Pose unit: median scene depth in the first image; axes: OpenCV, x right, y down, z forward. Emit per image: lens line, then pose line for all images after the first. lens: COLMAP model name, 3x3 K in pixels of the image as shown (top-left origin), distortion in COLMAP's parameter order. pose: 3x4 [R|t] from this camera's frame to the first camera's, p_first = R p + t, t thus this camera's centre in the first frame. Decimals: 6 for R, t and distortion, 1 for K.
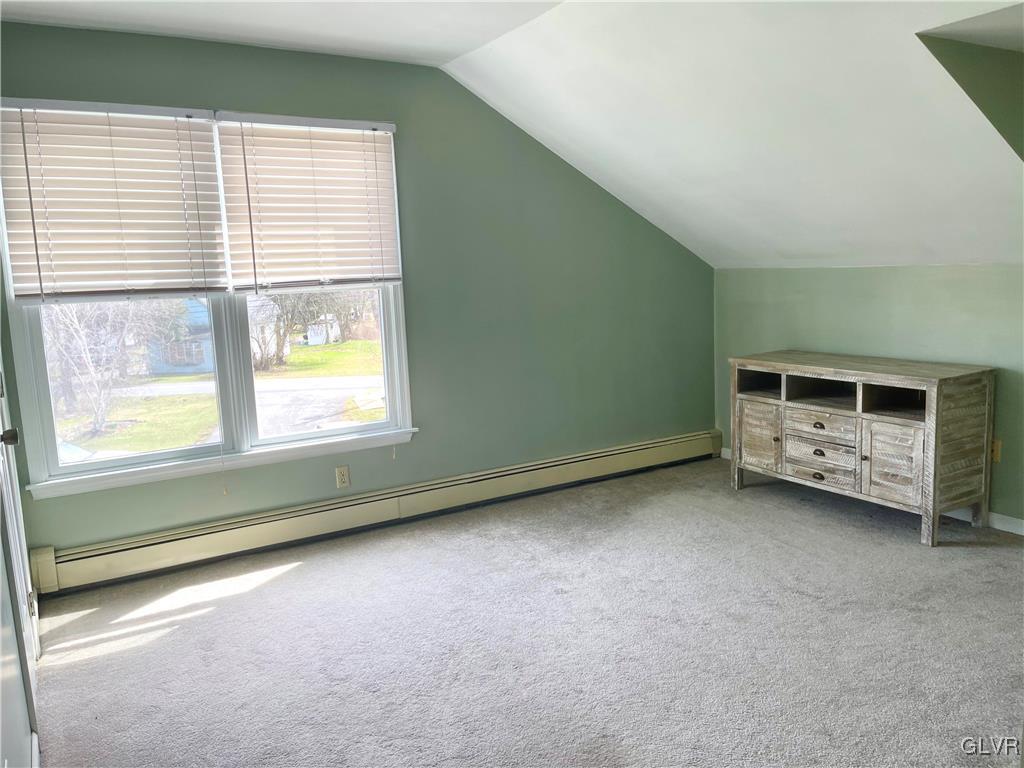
lens RADIAL K [[777.2, 0, 511.3], [0, 777.2, 387.7], [0, 0, 1]] dist [0.080804, -0.121207]
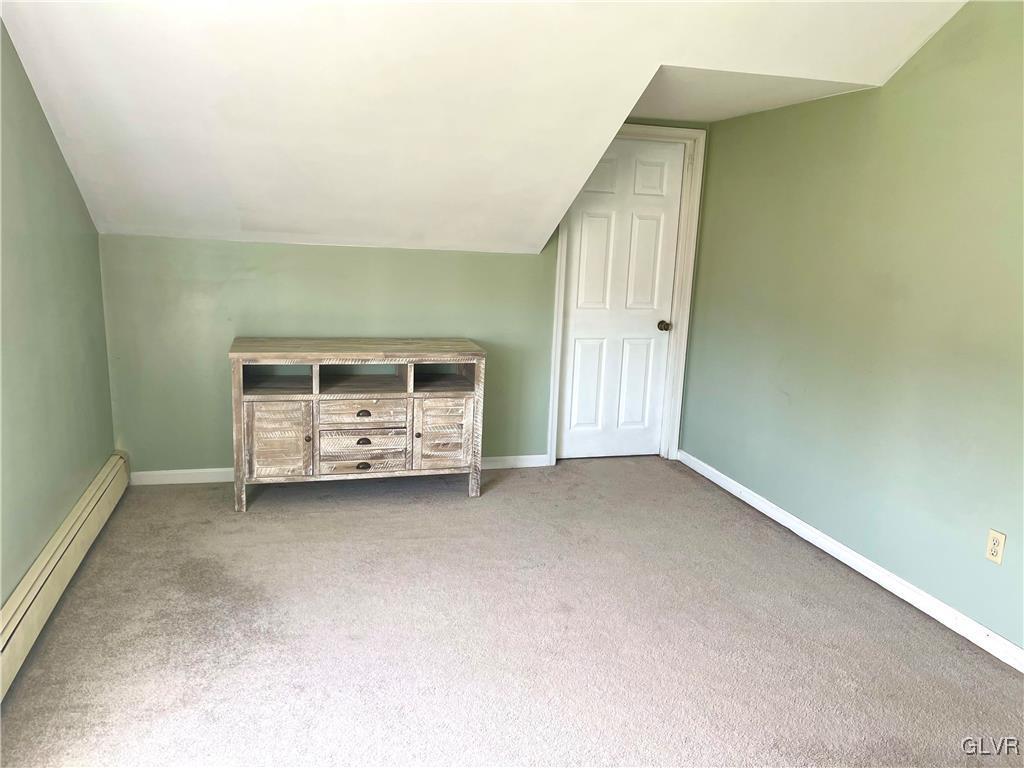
lens RADIAL K [[777.2, 0, 511.3], [0, 777.2, 387.7], [0, 0, 1]] dist [0.080804, -0.121207]
pose [[0.249639, -0.145243, 0.957384, -0.470373], [0.096215, 0.987515, 0.124726, -0.084501], [-0.963547, 0.060978, 0.260497, 0.581165]]
